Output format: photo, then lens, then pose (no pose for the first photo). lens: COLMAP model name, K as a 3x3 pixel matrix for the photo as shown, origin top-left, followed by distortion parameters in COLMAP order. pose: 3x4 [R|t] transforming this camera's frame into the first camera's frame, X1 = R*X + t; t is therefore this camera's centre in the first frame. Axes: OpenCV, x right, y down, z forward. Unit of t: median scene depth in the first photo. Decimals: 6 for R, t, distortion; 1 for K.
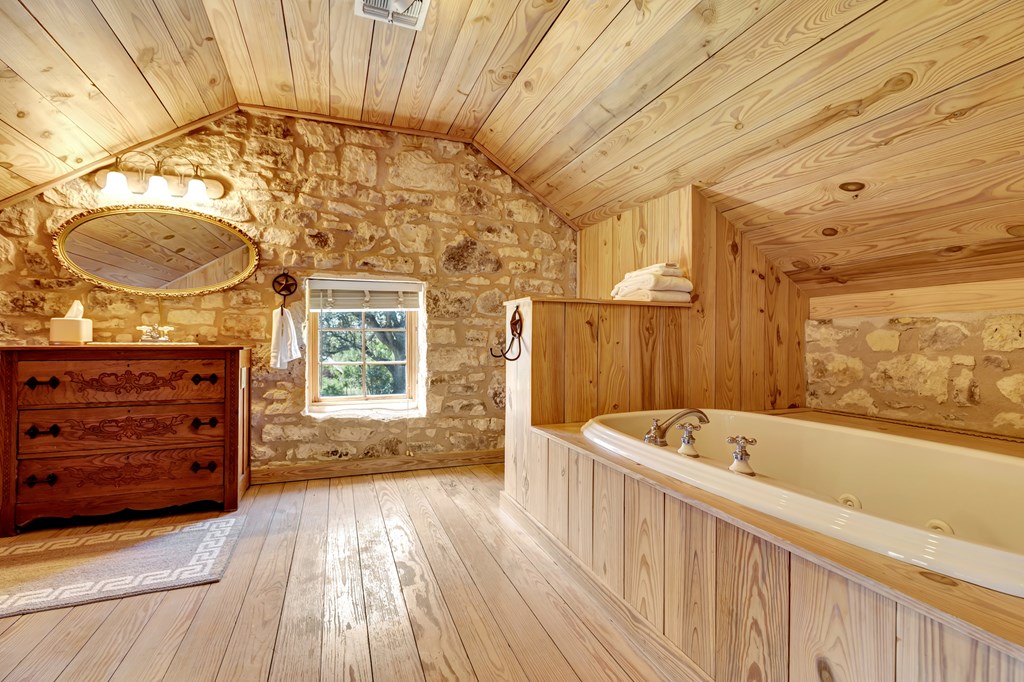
lens RADIAL K [[458.1, 0, 512.7], [0, 458.1, 338.2], [0, 0, 1]] dist [0.004266, -0.000376]
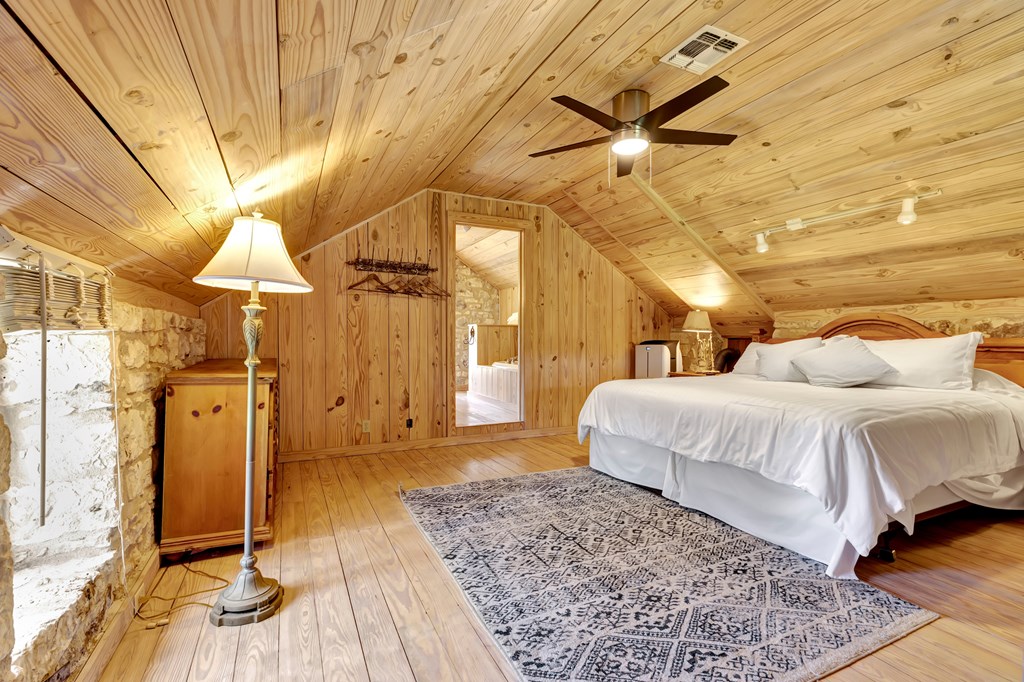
lens RADIAL K [[458.1, 0, 509.8], [0, 458.1, 337.6], [0, 0, 1]] dist [0.004266, -0.000376]
pose [[0.996796, -0.009515, 0.079412, 0.011739], [0.009035, 0.999939, 0.006407, -0.013312], [-0.079468, -0.005669, 0.996821, -1.635160]]
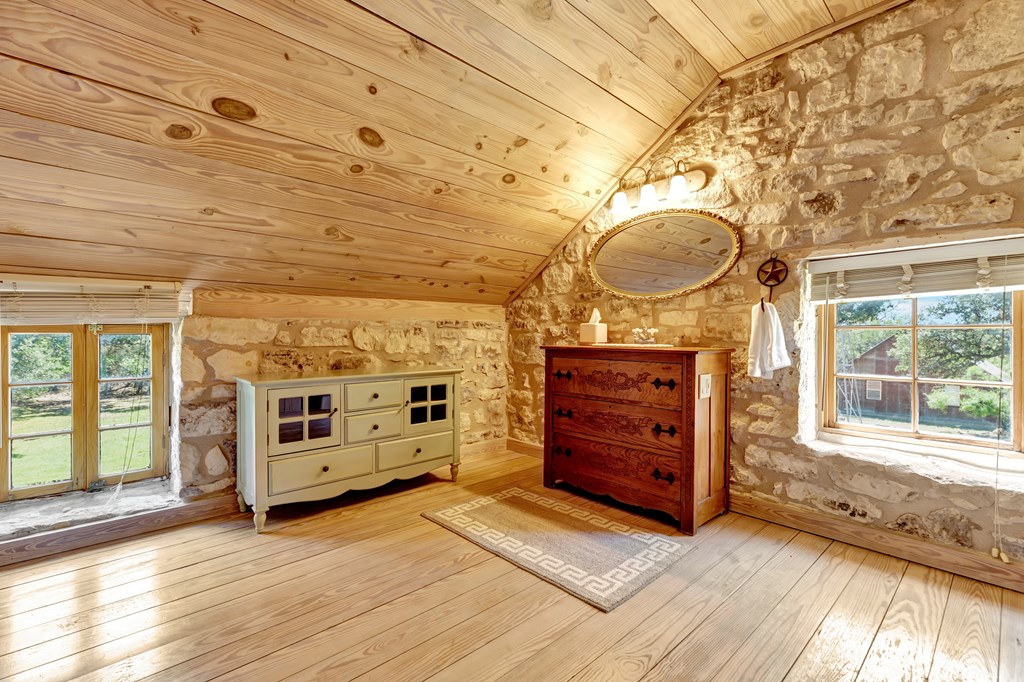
lens RADIAL K [[458.1, 0, 509.4], [0, 458.1, 337.9], [0, 0, 1]] dist [0.004266, -0.000376]
pose [[0.366014, 0.003116, -0.930604, 0.076677], [0.001404, 0.999991, 0.003900, -0.008115], [0.930608, -0.002734, 0.366006, 0.298606]]
